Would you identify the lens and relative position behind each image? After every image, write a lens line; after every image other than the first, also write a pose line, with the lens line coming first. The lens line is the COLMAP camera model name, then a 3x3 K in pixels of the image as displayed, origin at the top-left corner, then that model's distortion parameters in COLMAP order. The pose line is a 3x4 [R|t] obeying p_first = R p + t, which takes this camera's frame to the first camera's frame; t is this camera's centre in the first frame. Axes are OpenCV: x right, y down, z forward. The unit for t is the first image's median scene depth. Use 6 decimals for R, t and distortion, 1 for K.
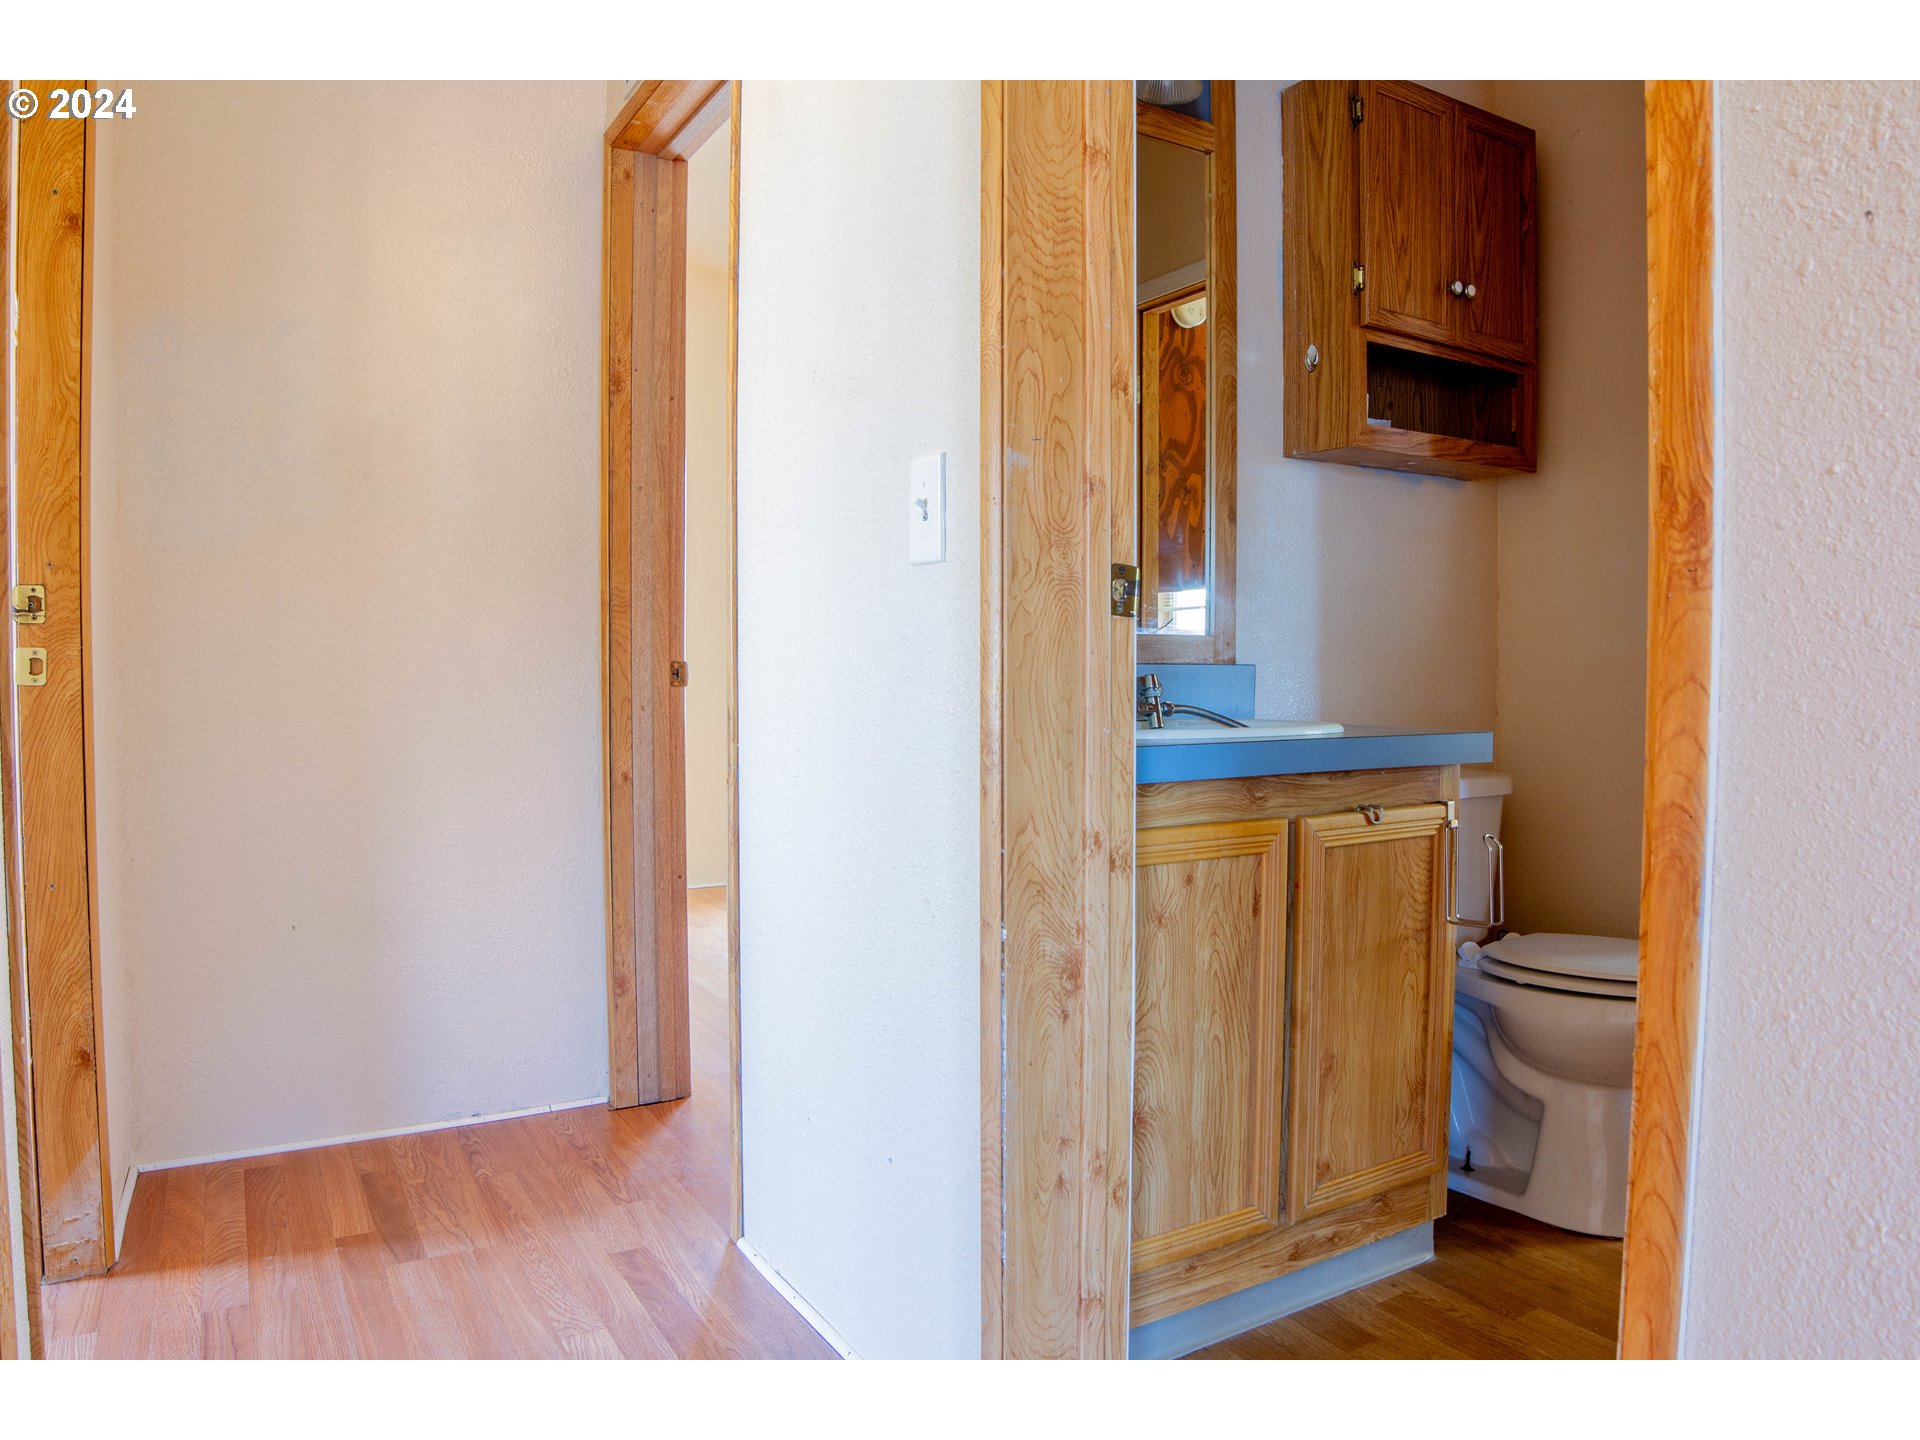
lens RADIAL K [[1340.8, 0, 1013.7], [0, 1340.8, 721.1], [0, 0, 1]] dist [-0.111994, 0.035905]
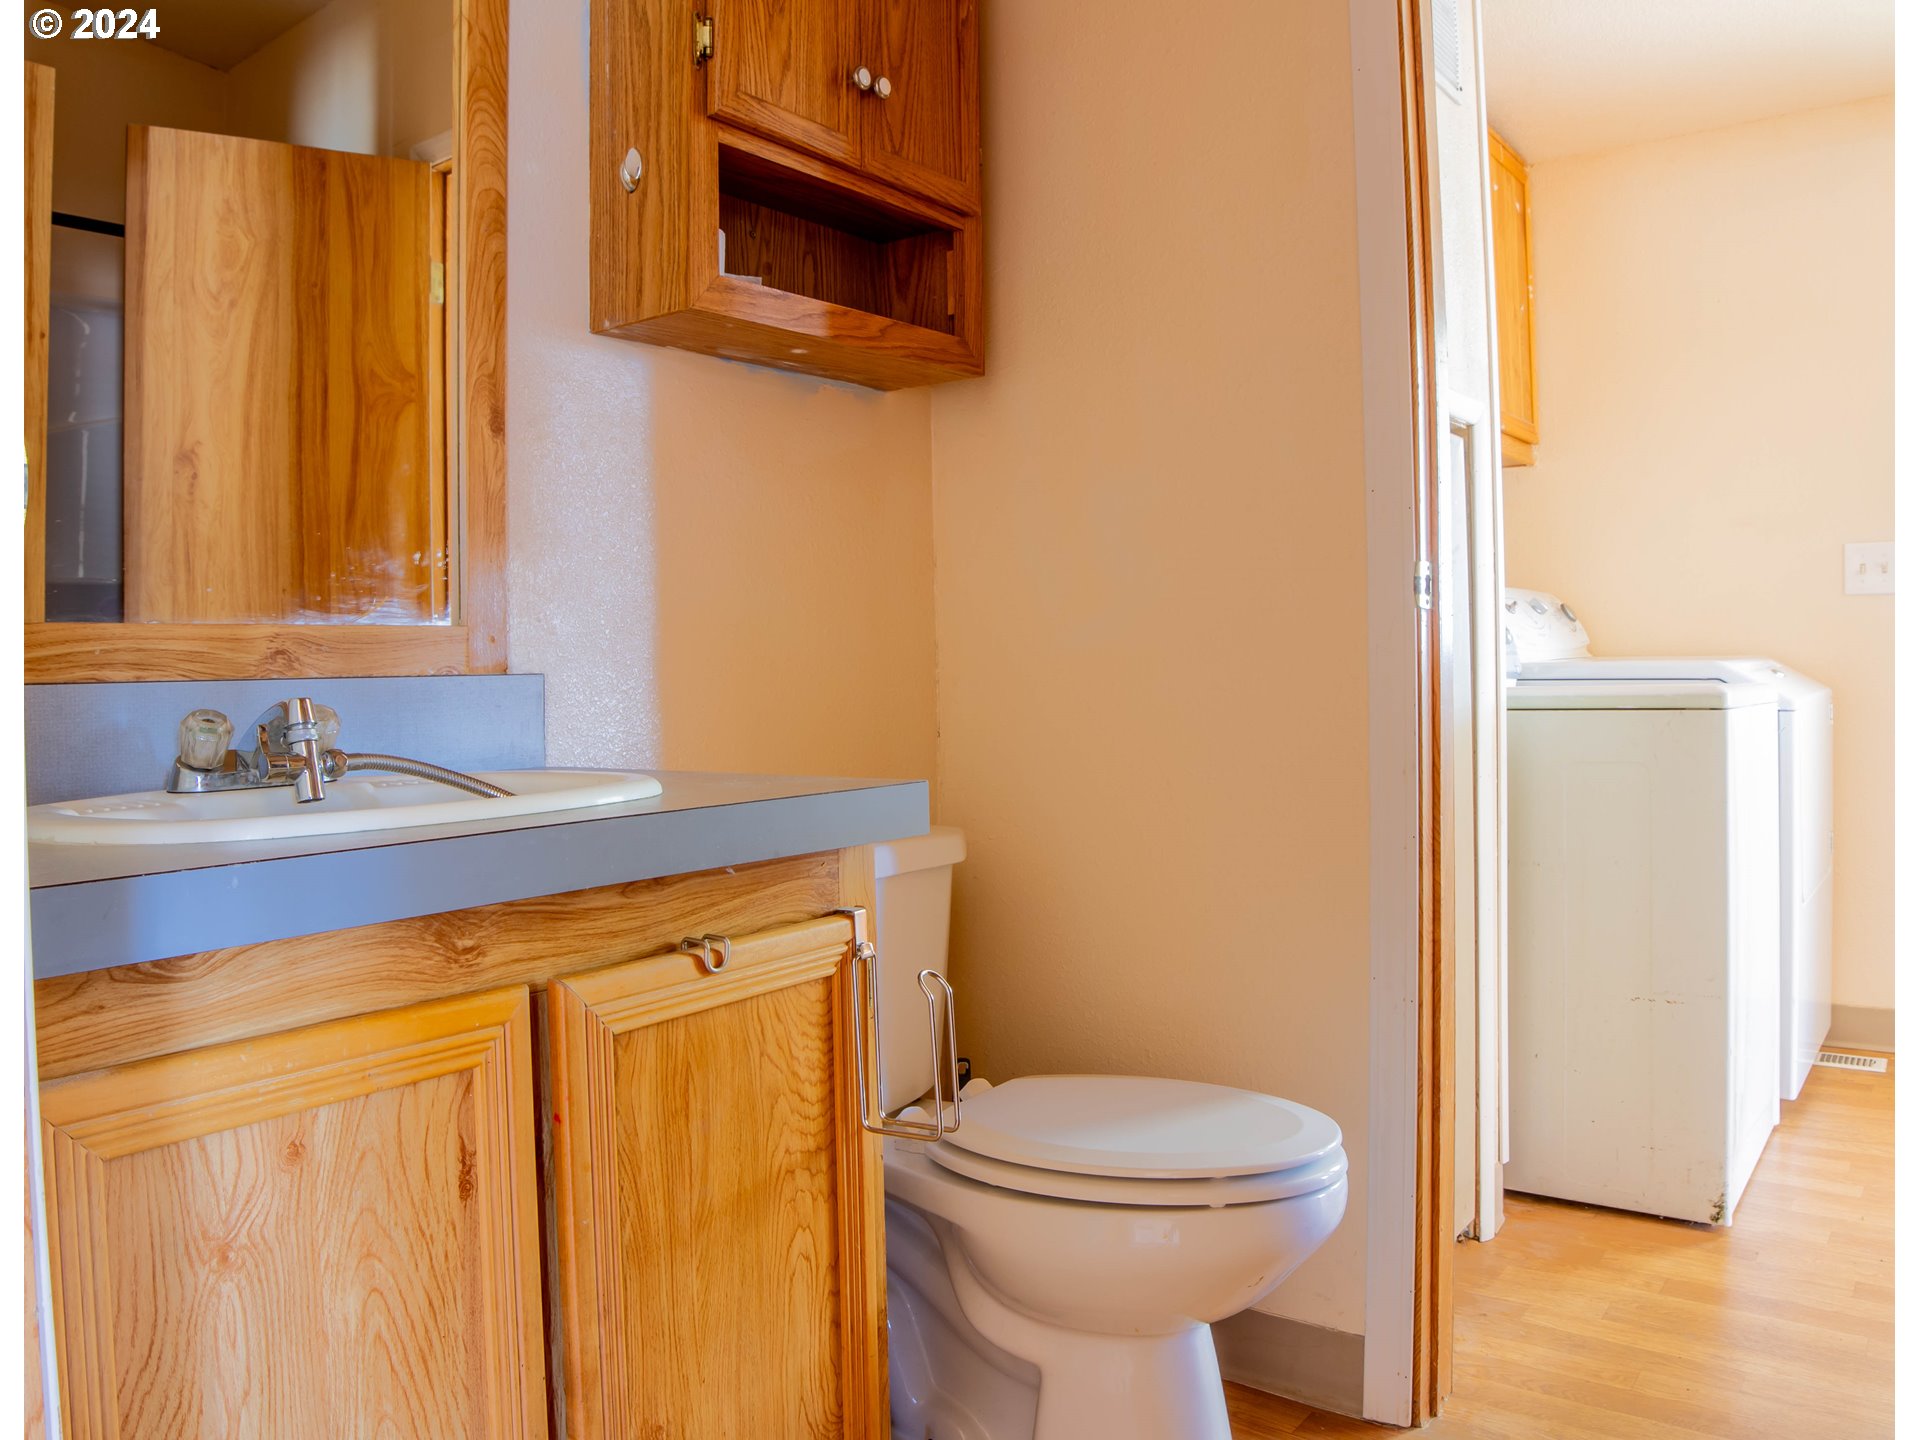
lens RADIAL K [[1340.8, 0, 1013.7], [0, 1340.8, 721.1], [0, 0, 1]] dist [-0.111994, 0.035905]
pose [[0.921385, -0.035942, 0.386984, 0.163487], [0.037704, 0.999284, 0.003041, -0.016834], [-0.386817, 0.011789, 0.922081, 0.425598]]
